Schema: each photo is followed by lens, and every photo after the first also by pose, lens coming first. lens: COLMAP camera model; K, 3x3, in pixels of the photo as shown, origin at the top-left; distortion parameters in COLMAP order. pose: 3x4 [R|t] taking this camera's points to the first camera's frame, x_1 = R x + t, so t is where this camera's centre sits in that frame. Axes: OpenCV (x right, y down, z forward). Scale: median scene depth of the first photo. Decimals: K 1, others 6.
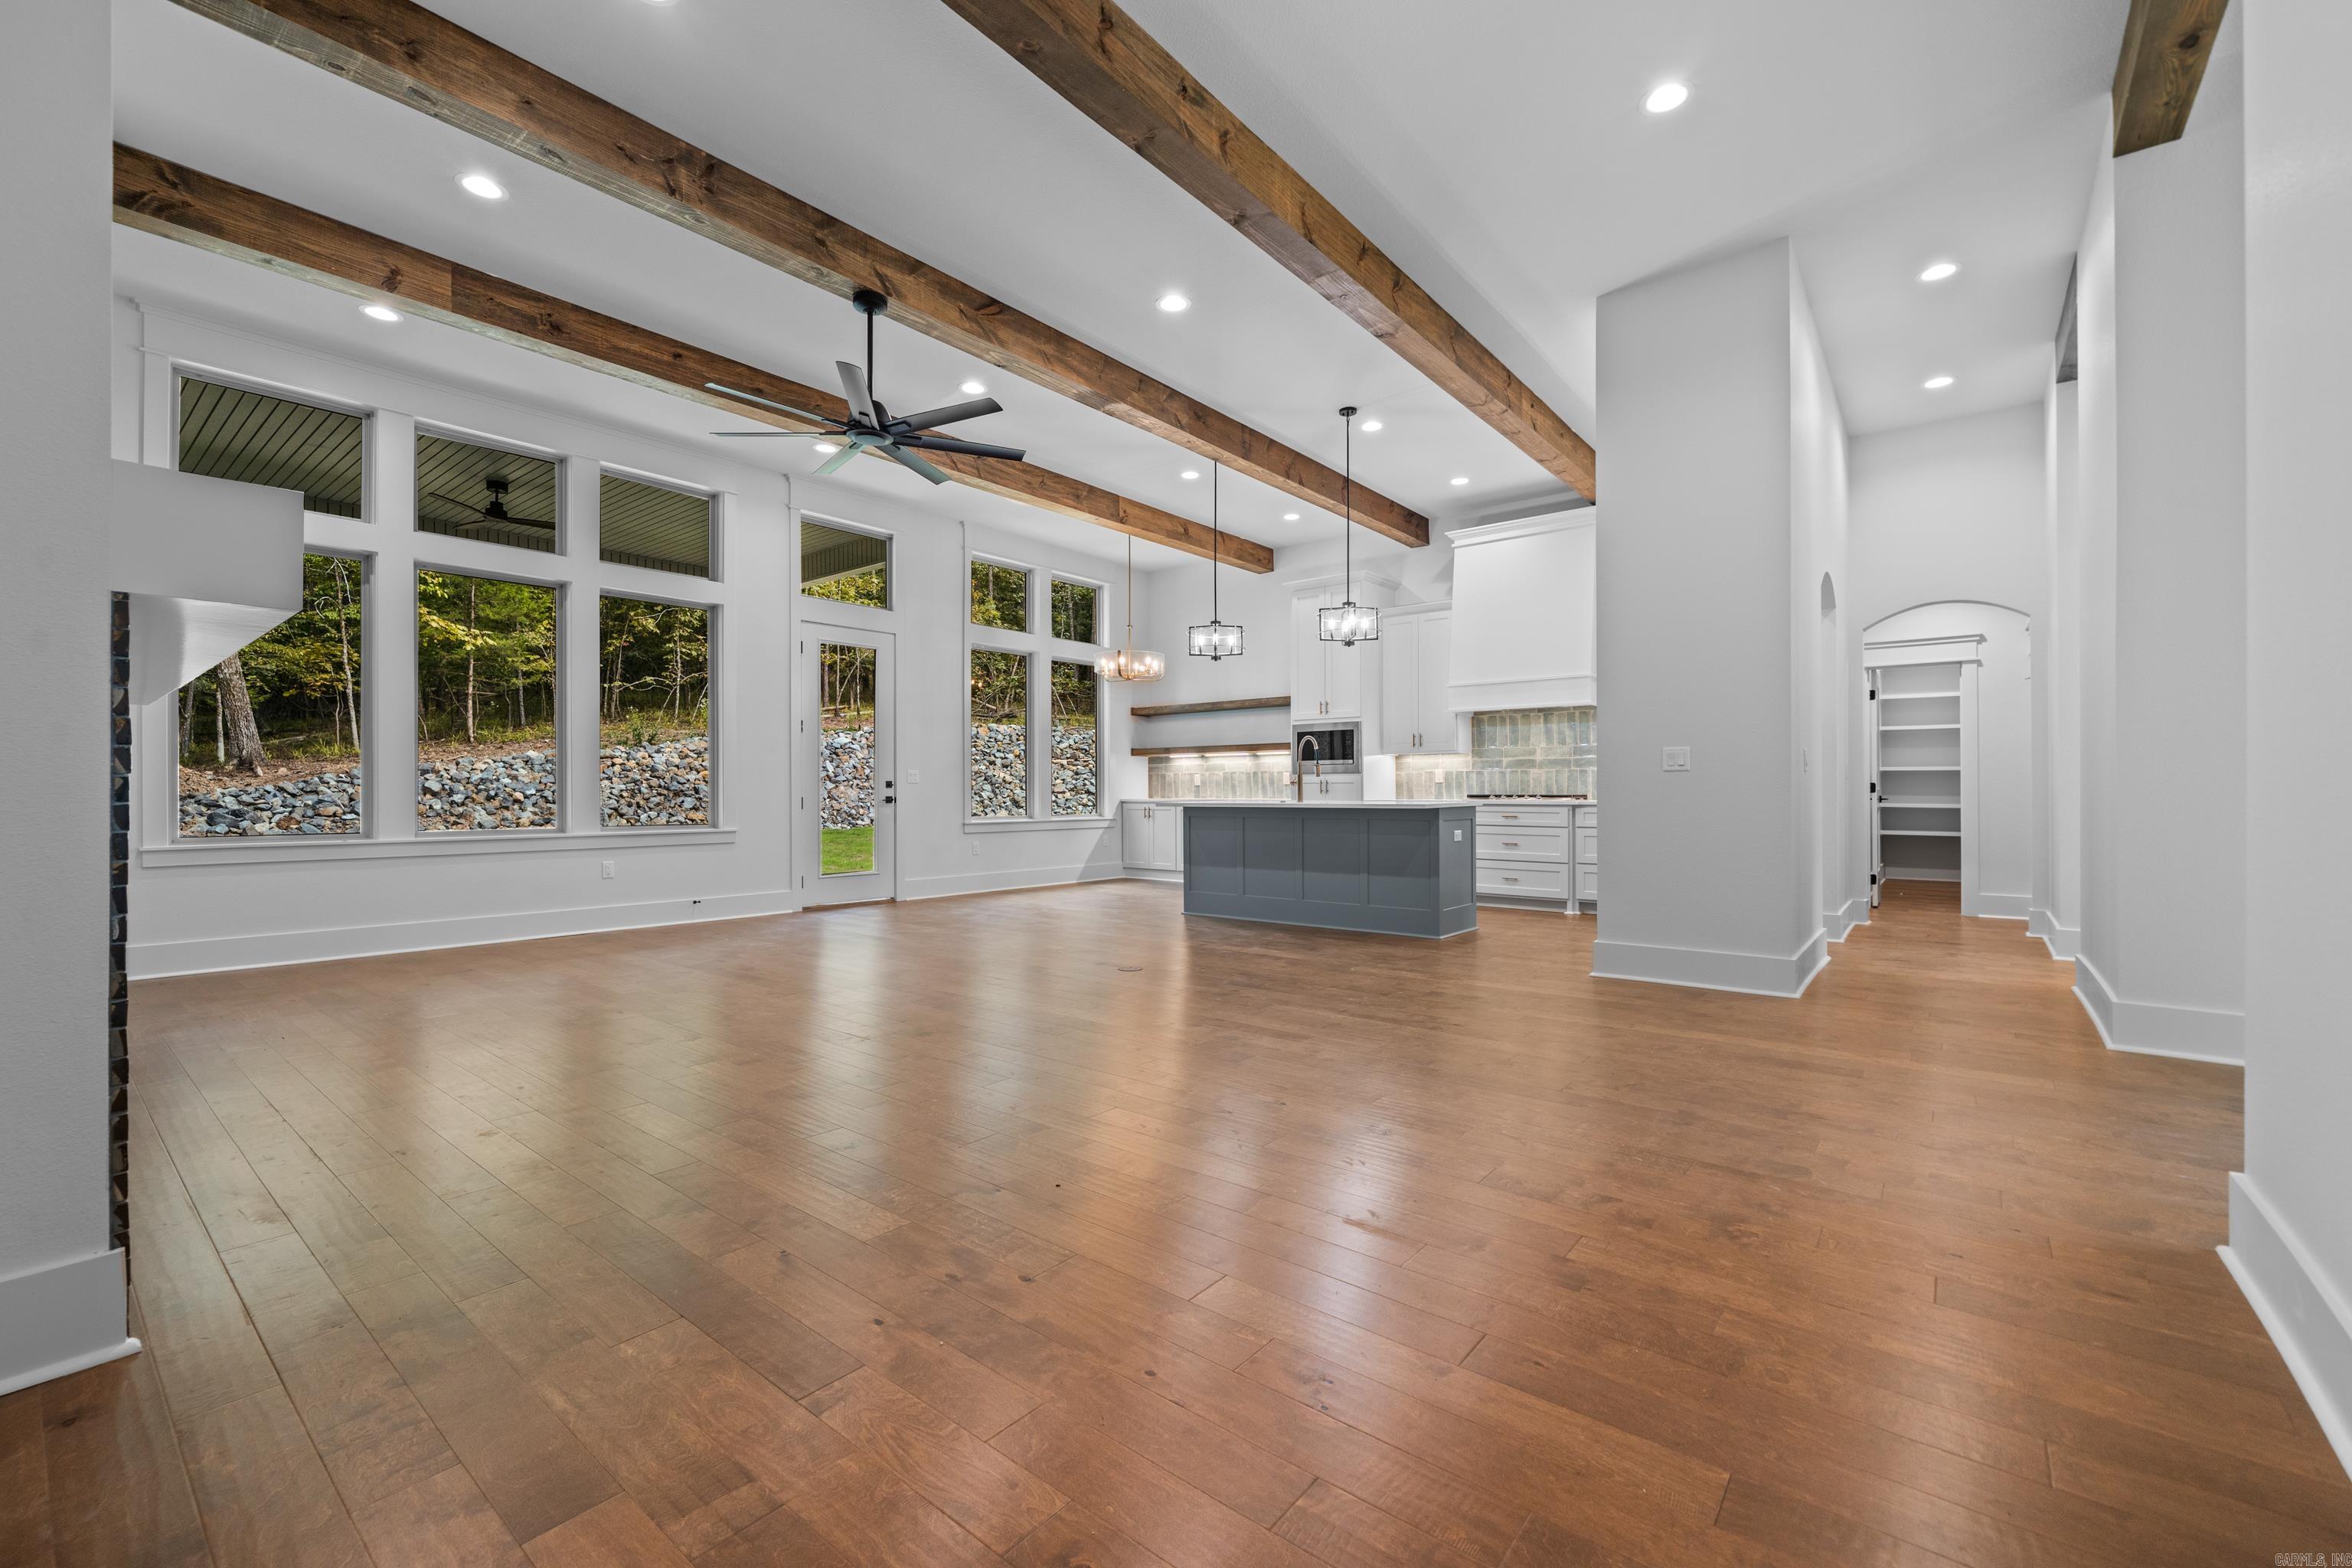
lens RADIAL K [[960.2, 0, 1181.0], [0, 960.2, 786.2], [0, 0, 1]] dist [-0.001616, -0.000808]
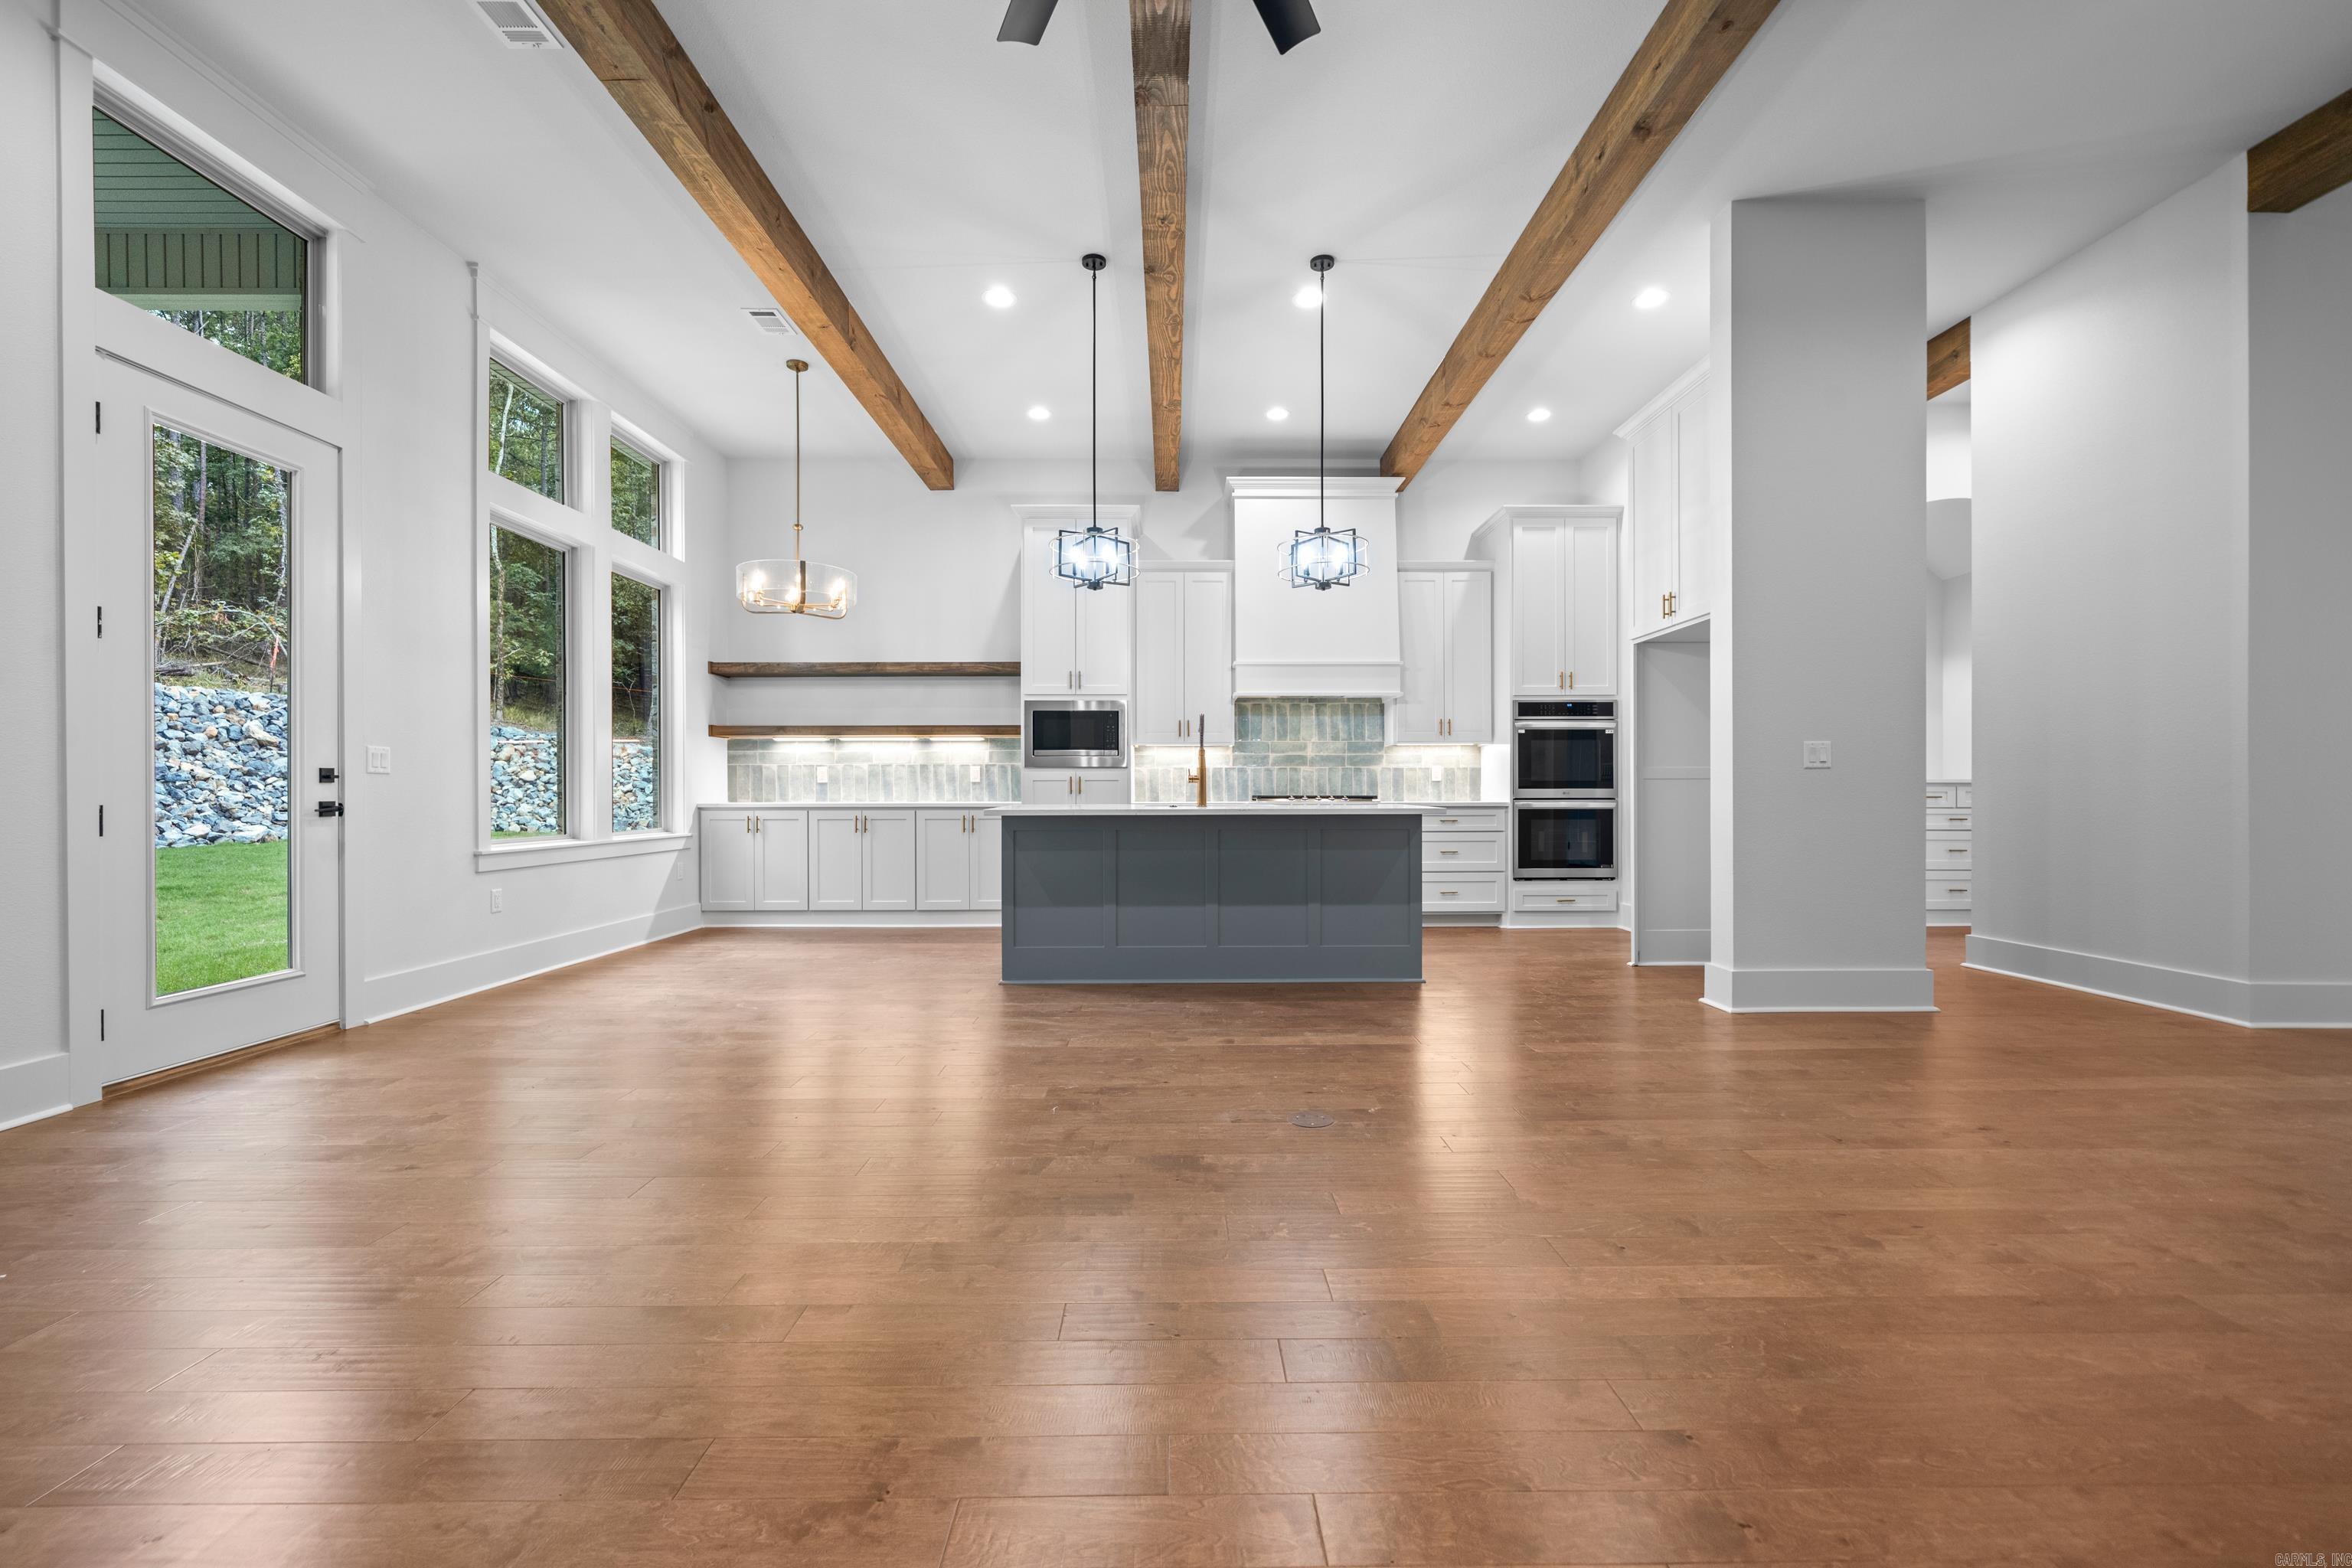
lens RADIAL K [[960.2, 0, 1190.5], [0, 960.2, 792.7], [0, 0, 1]] dist [-0.001616, -0.000808]
pose [[0.773490, 0.000380, 0.633808, -0.263166], [-0.003475, 0.999987, 0.003641, 0.003249], [-0.633799, -0.005019, 0.773482, 0.370319]]
